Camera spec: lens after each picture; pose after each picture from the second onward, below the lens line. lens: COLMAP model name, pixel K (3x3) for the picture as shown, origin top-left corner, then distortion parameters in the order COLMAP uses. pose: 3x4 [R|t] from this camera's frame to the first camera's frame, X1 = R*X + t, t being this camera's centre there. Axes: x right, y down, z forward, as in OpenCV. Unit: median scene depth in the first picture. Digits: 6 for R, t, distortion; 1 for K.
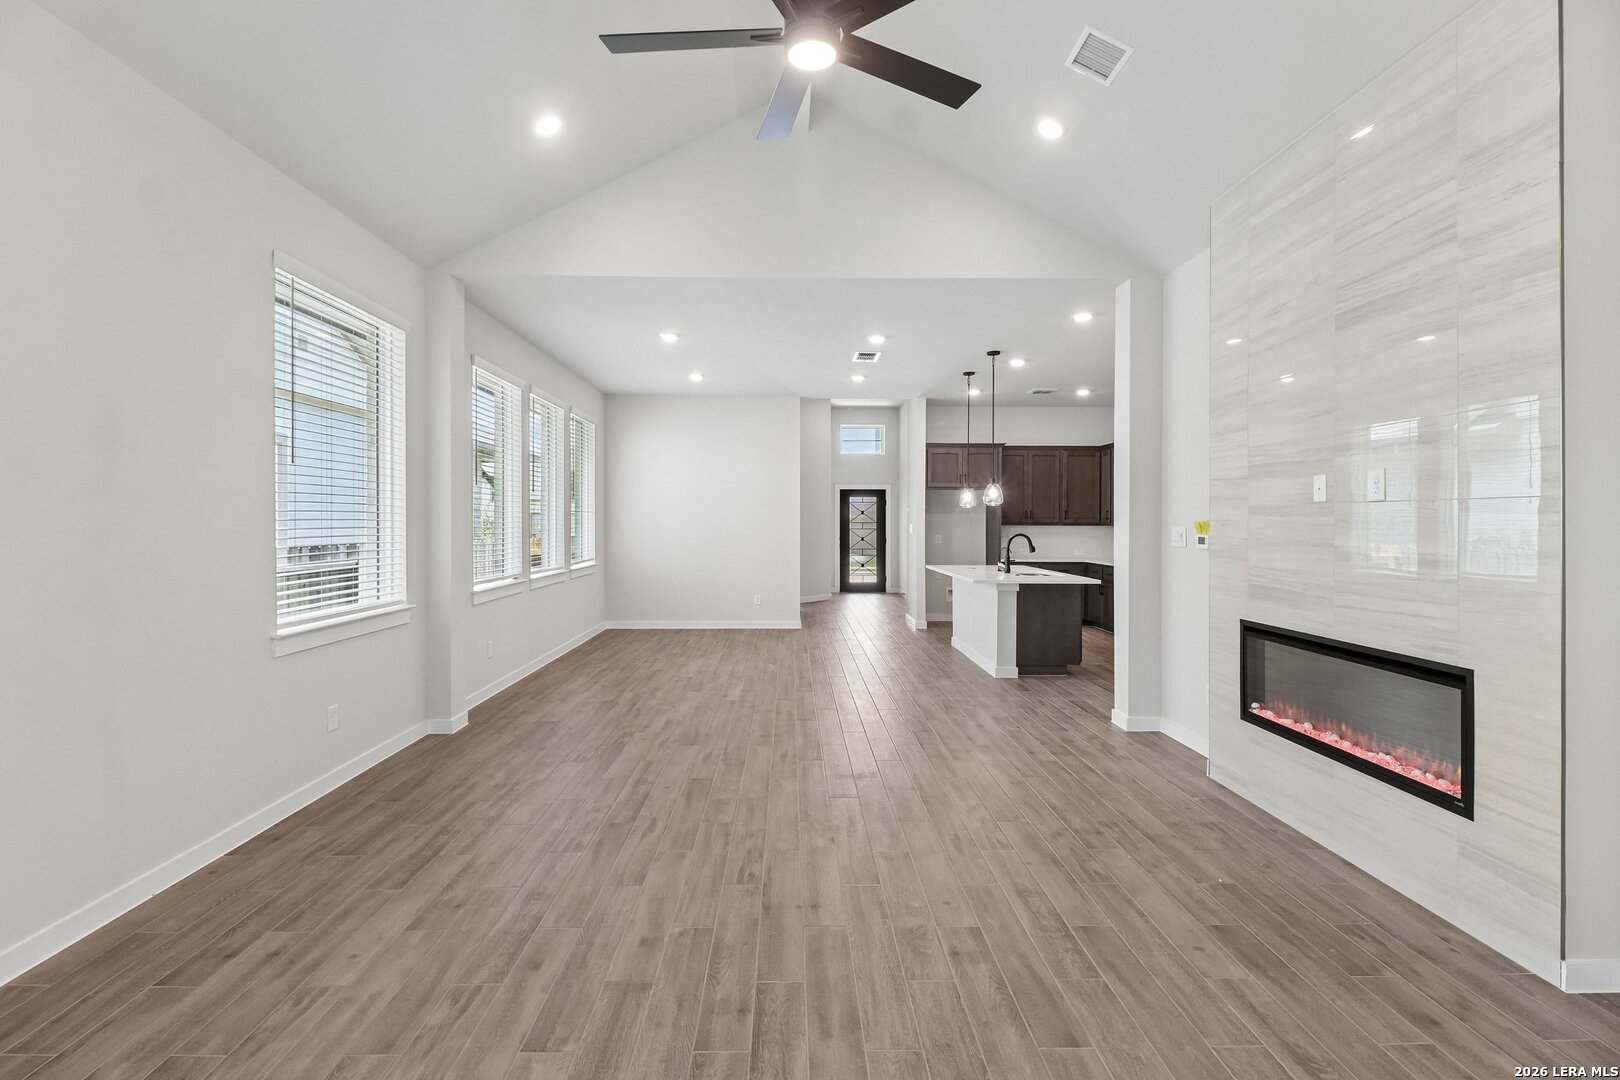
lens RADIAL K [[750.2, 0, 802.2], [0, 750.2, 522.1], [0, 0, 1]] dist [0.003867, -0.007101]
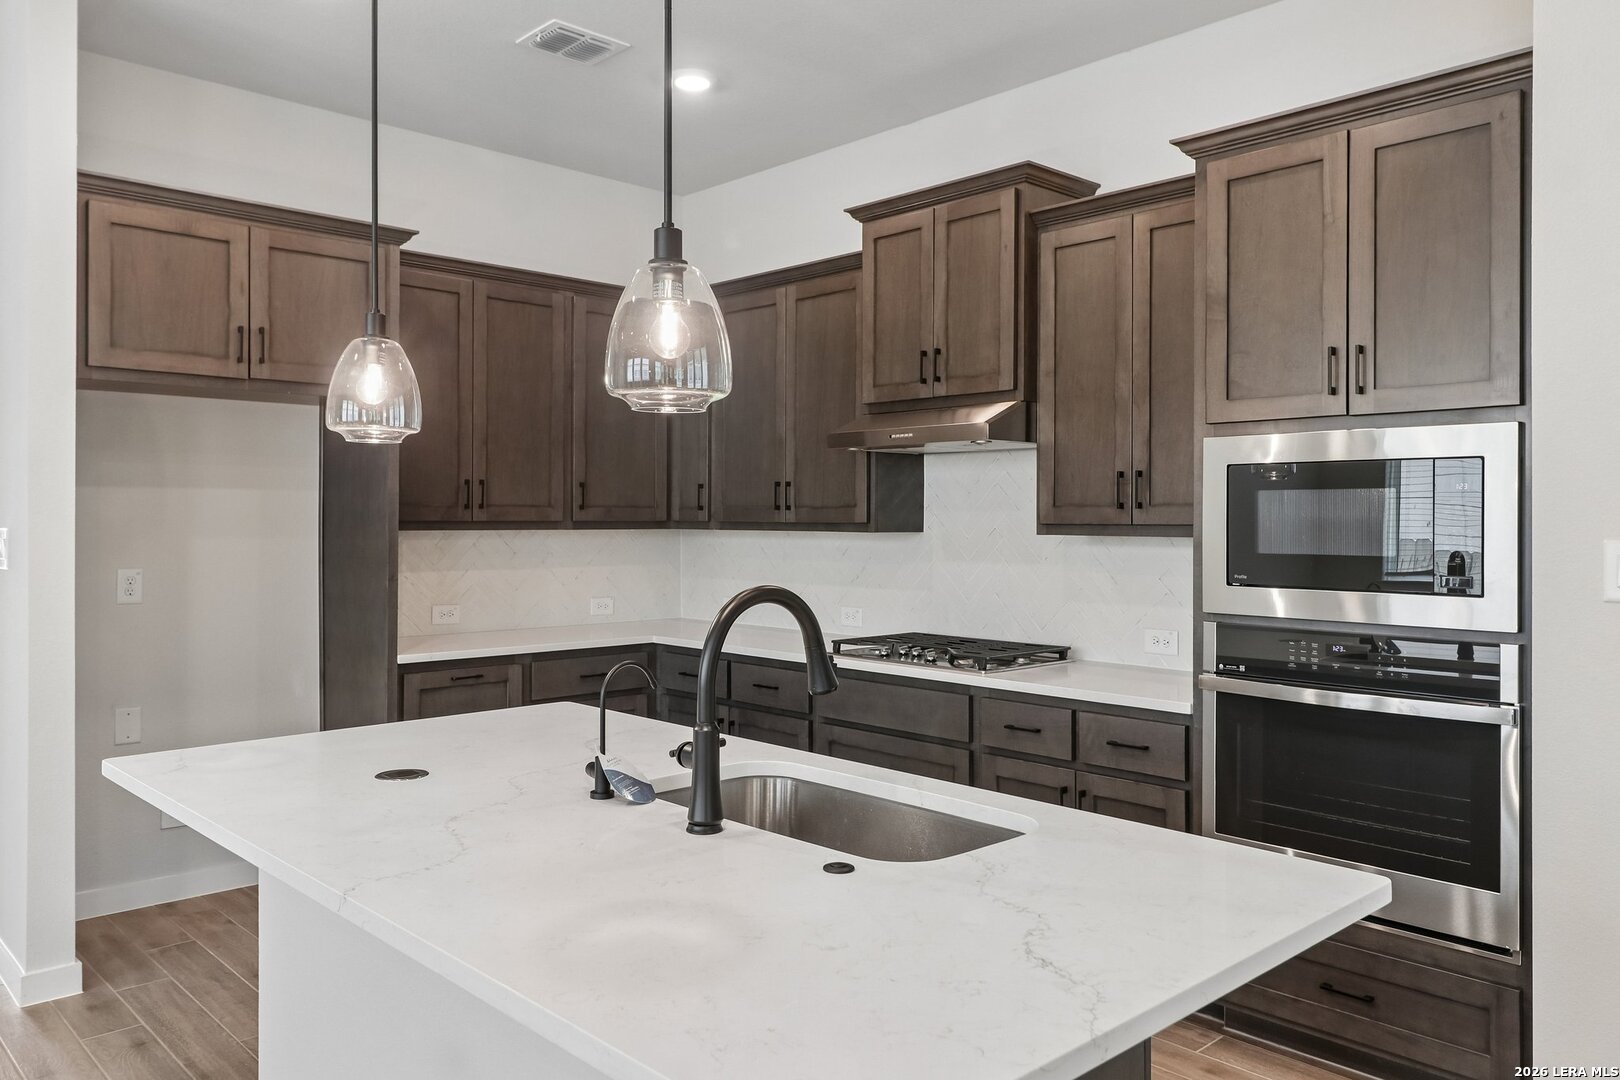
lens RADIAL K [[1174.2, 0, 802.5], [0, 1174.2, 514.6], [0, 0, 1]] dist [0.036601, 0.002139]
pose [[0.738214, 0.001373, 0.674566, 0.083962], [0.000888, 0.999995, -0.003007, -0.000097], [-0.674567, 0.002819, 0.738209, 0.587729]]
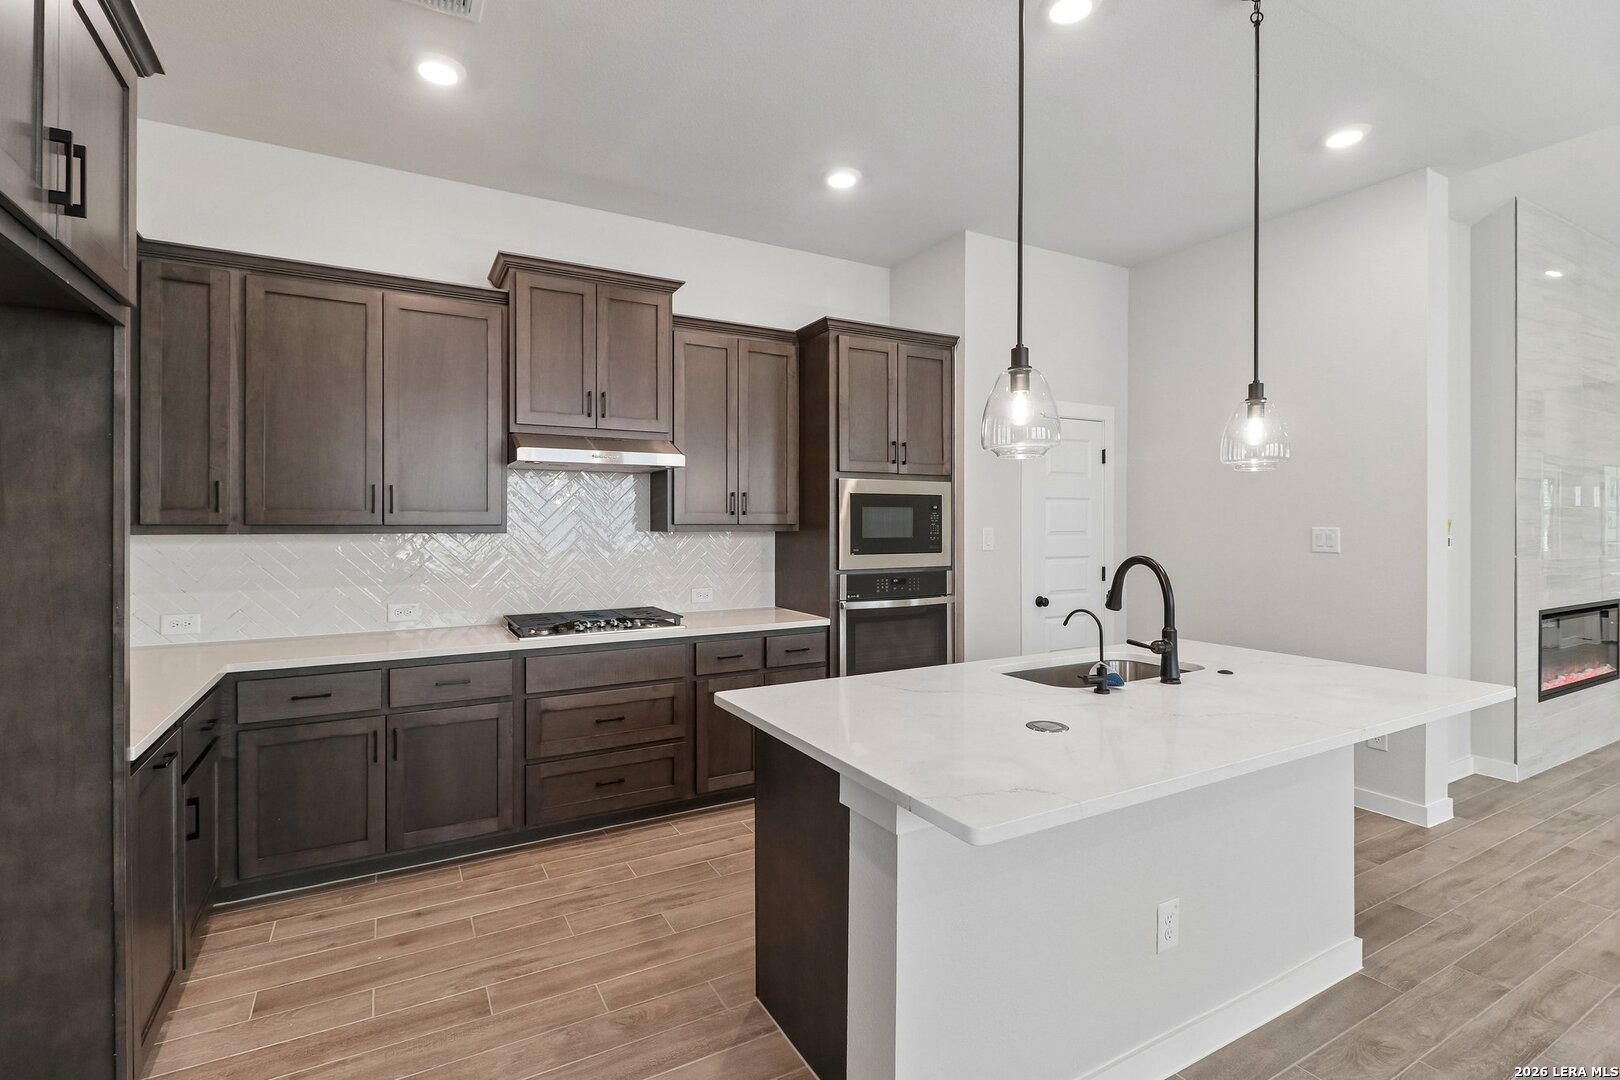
lens RADIAL K [[750.2, 0, 790.7], [0, 750.2, 517.7], [0, 0, 1]] dist [0.003867, -0.007101]
pose [[-0.456461, 0.001857, 0.889742, 0.045036], [-0.000462, 0.999997, -0.002324, -0.000552], [-0.889743, -0.001472, -0.456459, 0.961789]]
